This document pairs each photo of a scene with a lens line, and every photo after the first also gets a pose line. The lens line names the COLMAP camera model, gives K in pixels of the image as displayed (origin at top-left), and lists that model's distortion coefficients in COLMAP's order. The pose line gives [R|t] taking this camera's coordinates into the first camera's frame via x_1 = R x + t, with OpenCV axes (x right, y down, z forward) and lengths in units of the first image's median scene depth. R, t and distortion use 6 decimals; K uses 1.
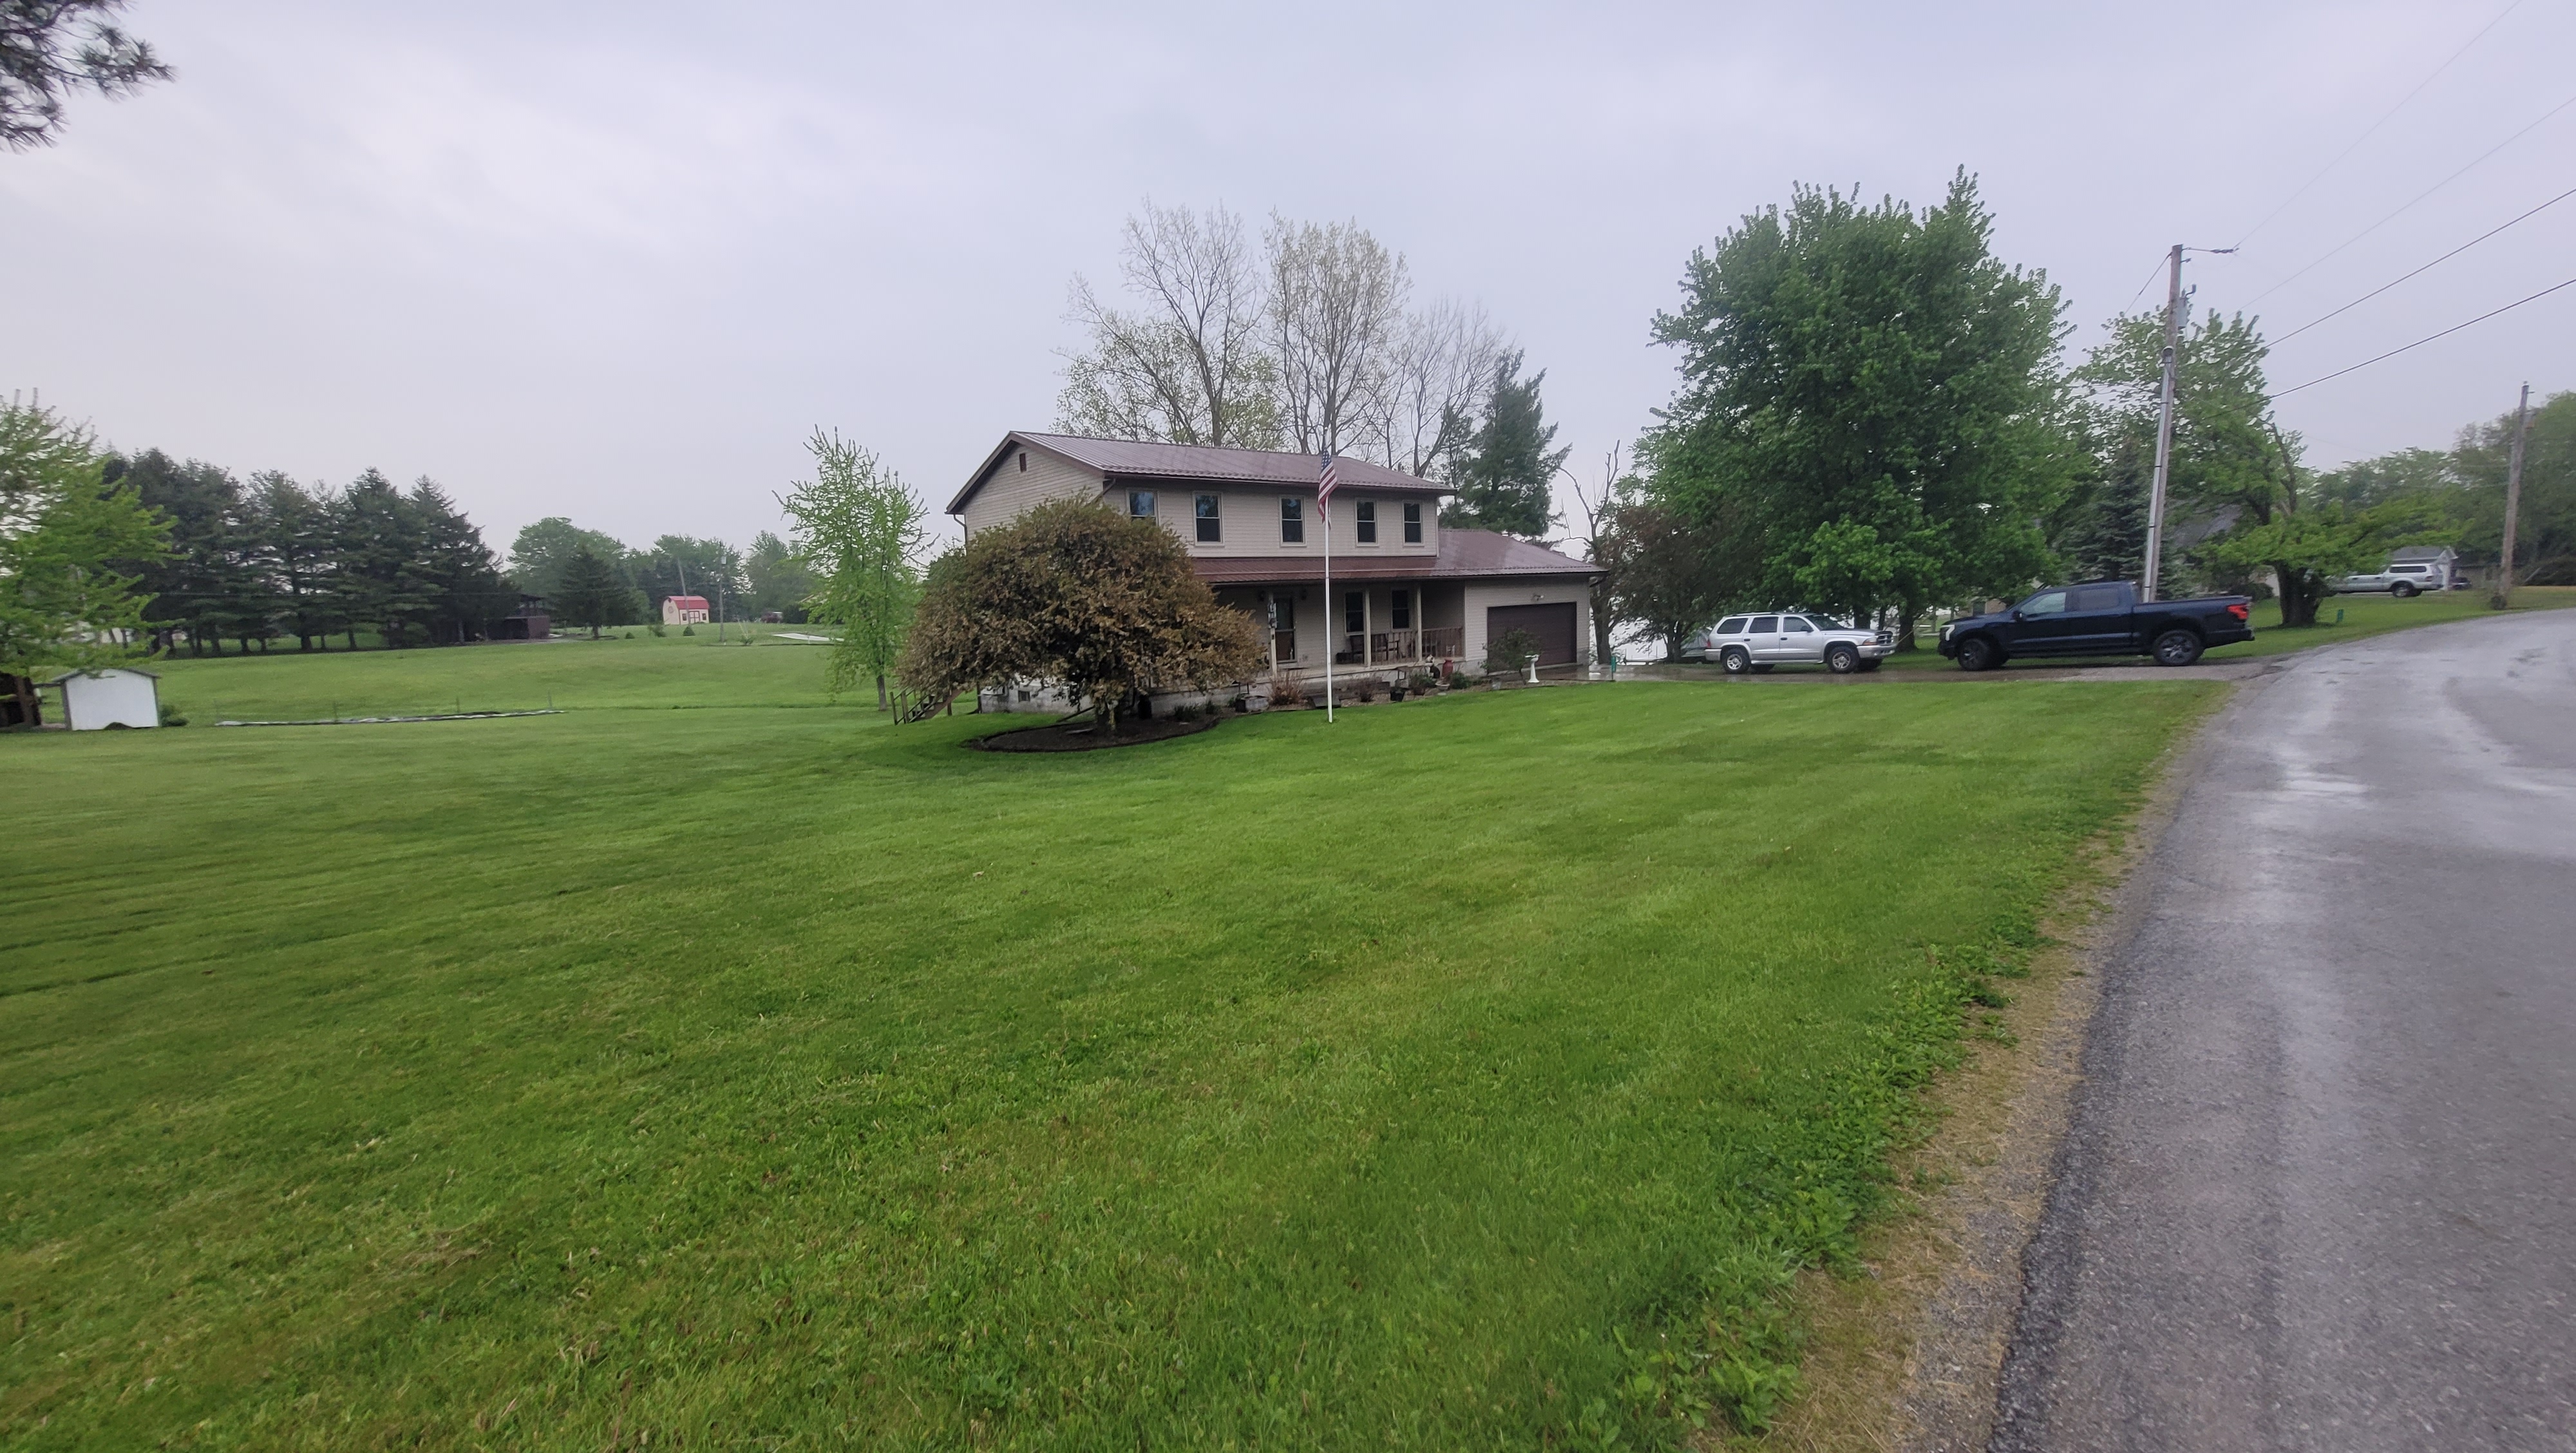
lens RADIAL K [[1013.5, 0, 1276.9], [0, 1013.5, 713.6], [0, 0, 1]] dist [0.005771, 0.000065]
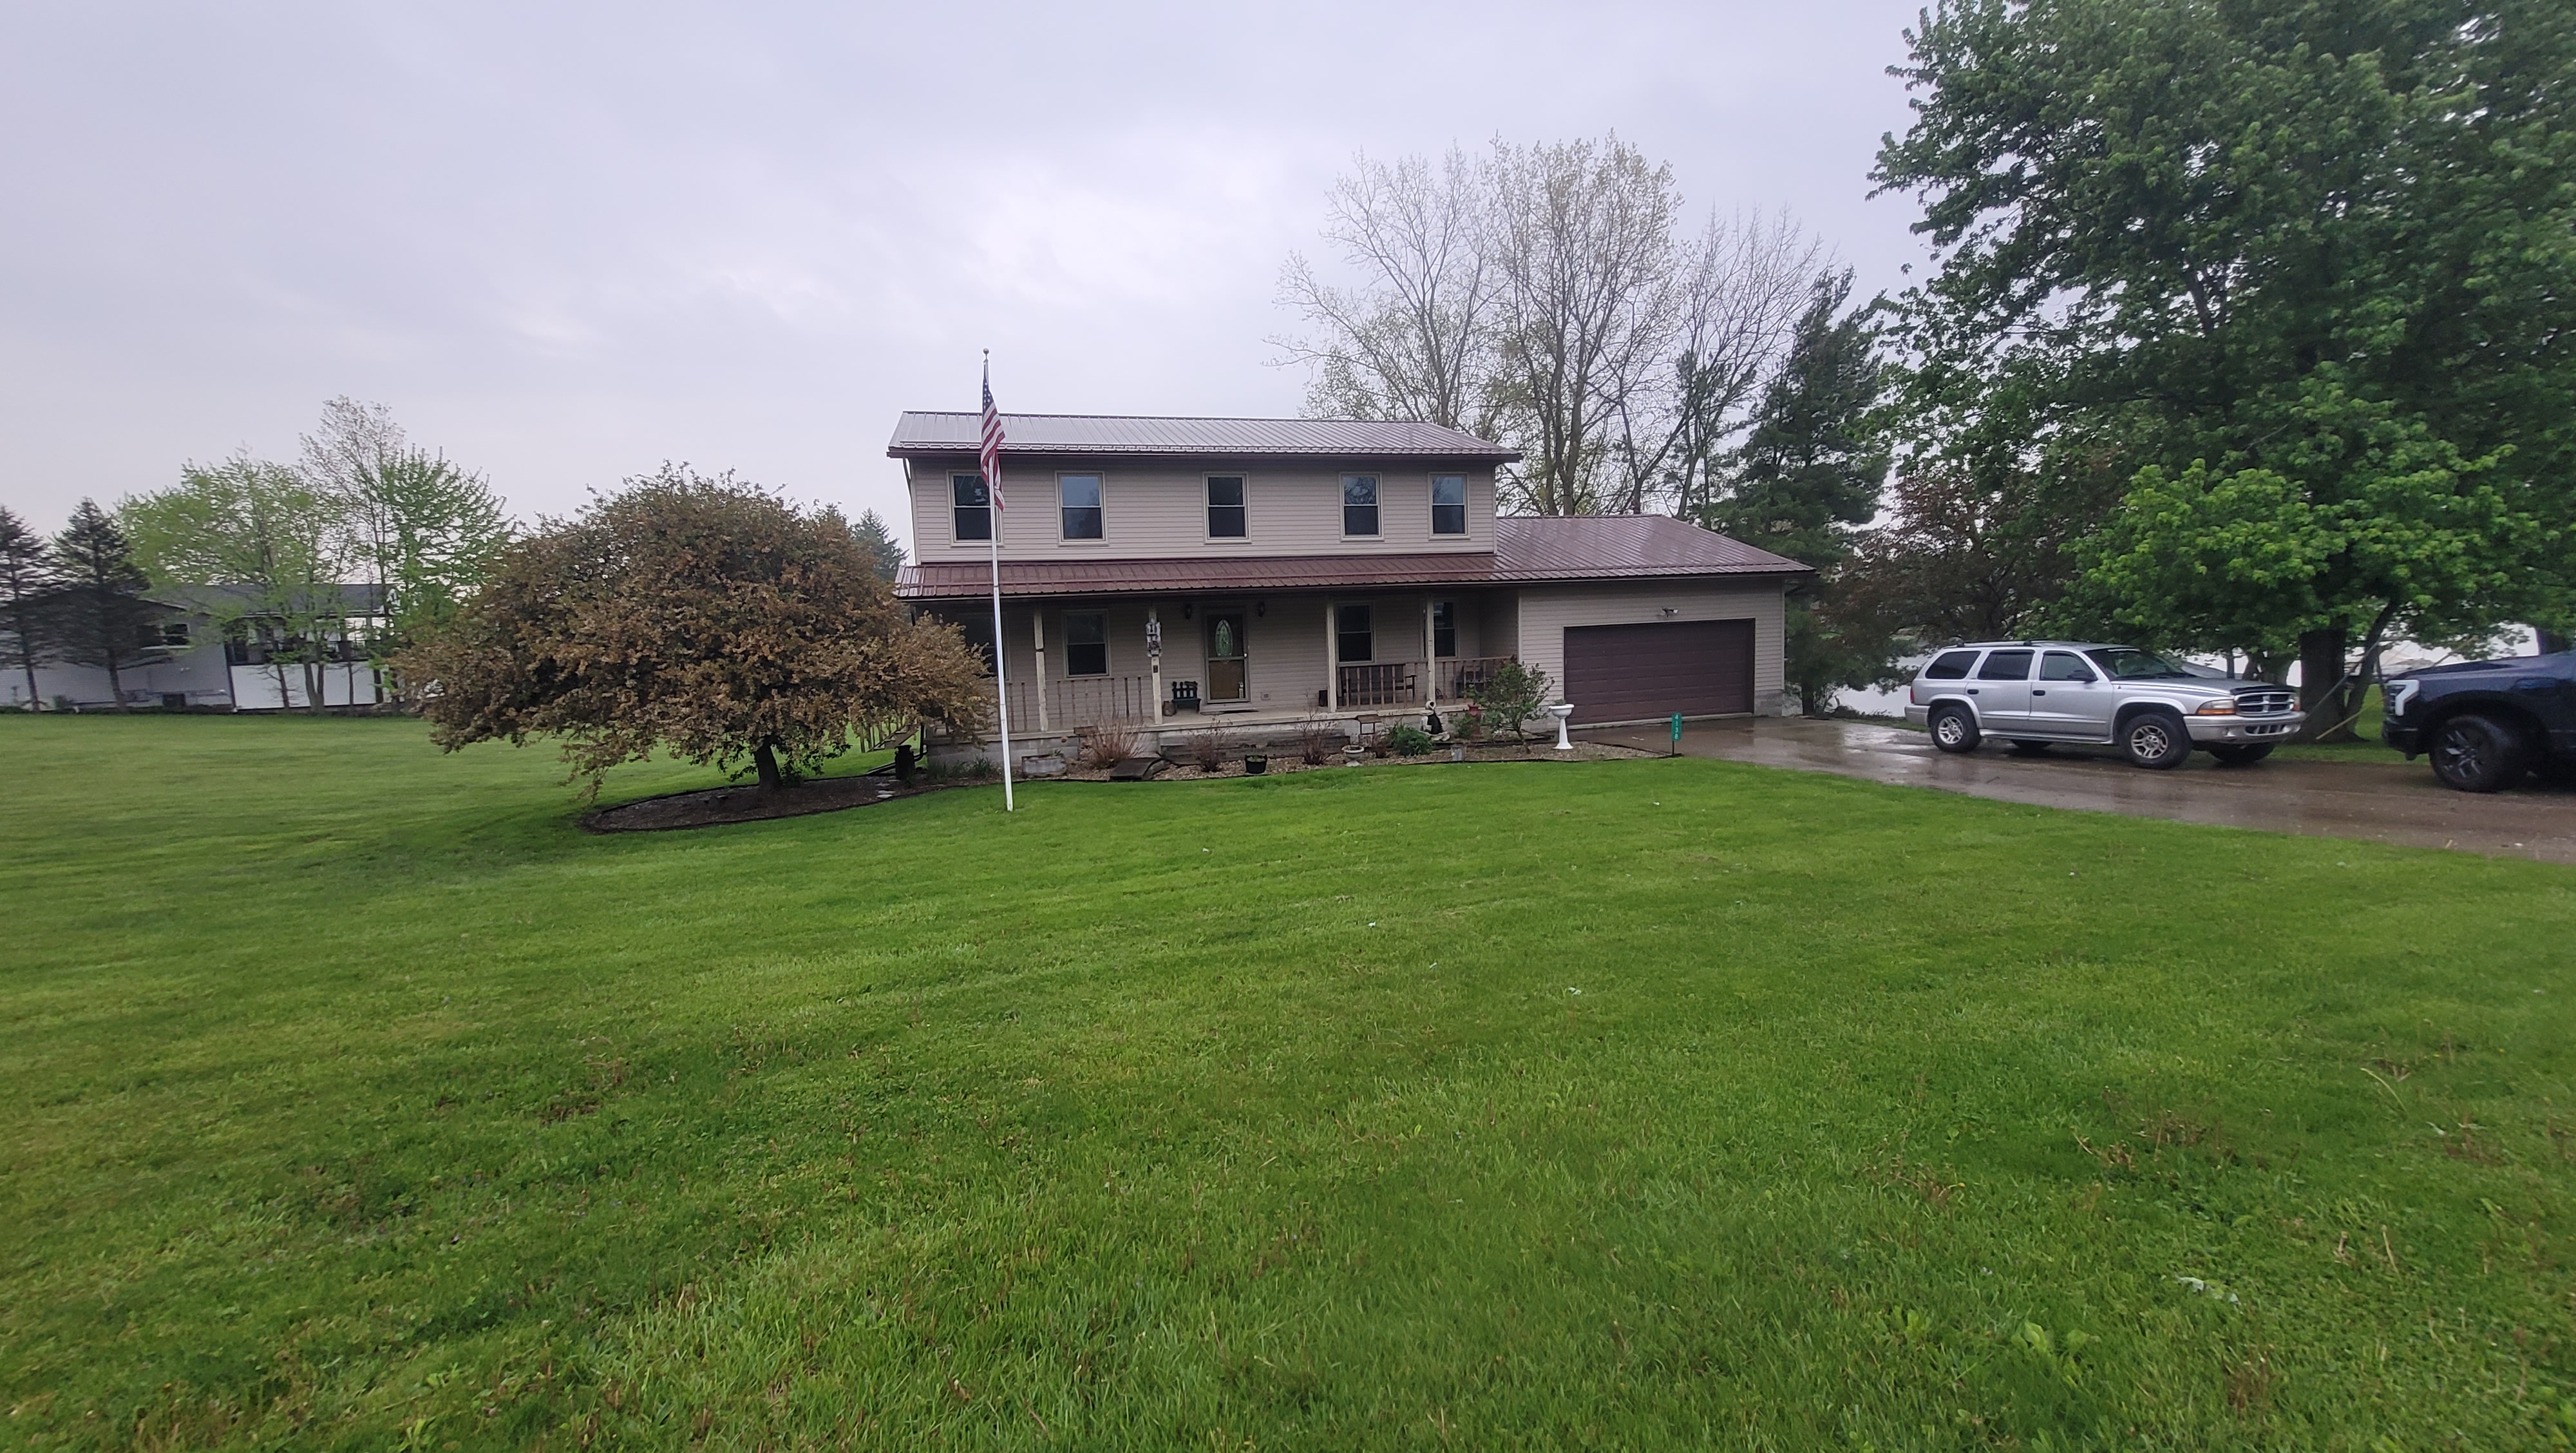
lens RADIAL K [[1013.5, 0, 1294.2], [0, 1013.5, 706.6], [0, 0, 1]] dist [0.005771, 0.000065]
pose [[0.910843, 0.037239, -0.411069, 0.354287], [-0.041182, 0.999151, -0.000739, -0.048869], [0.410693, 0.017602, 0.911604, 0.348531]]
